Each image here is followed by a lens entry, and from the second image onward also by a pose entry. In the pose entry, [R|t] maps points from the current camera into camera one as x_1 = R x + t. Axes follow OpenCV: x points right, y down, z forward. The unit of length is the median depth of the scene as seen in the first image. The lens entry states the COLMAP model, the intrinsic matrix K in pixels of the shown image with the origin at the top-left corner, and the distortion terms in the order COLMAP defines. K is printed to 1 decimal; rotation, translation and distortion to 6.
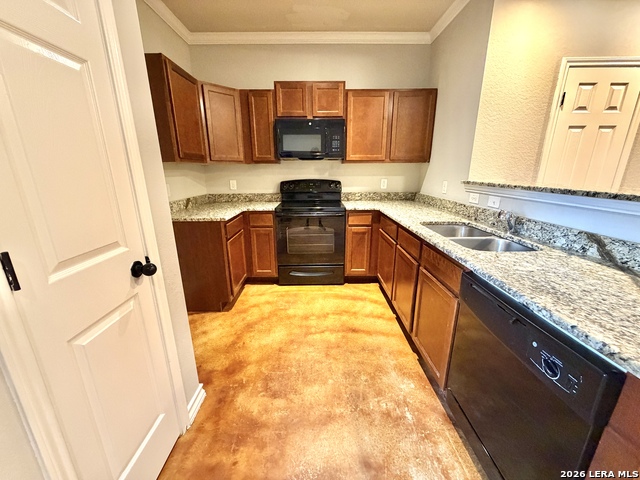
lens RADIAL K [[255.9, 0, 319.8], [0, 255.9, 241.4], [0, 0, 1]] dist [0.000031, -0.000441]
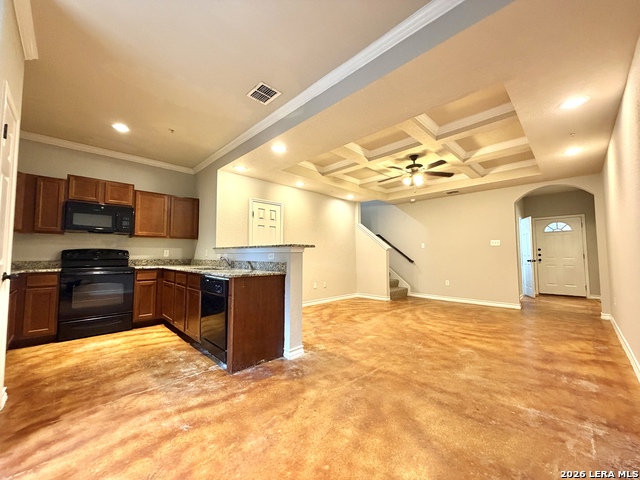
lens RADIAL K [[255.9, 0, 319.8], [0, 255.9, 241.4], [0, 0, 1]] dist [0.000031, -0.000441]
pose [[0.724639, 0.042571, 0.687812, -0.127083], [0.182672, 0.950520, -0.251283, 0.258743], [-0.664476, 0.307734, 0.681007, -0.628491]]
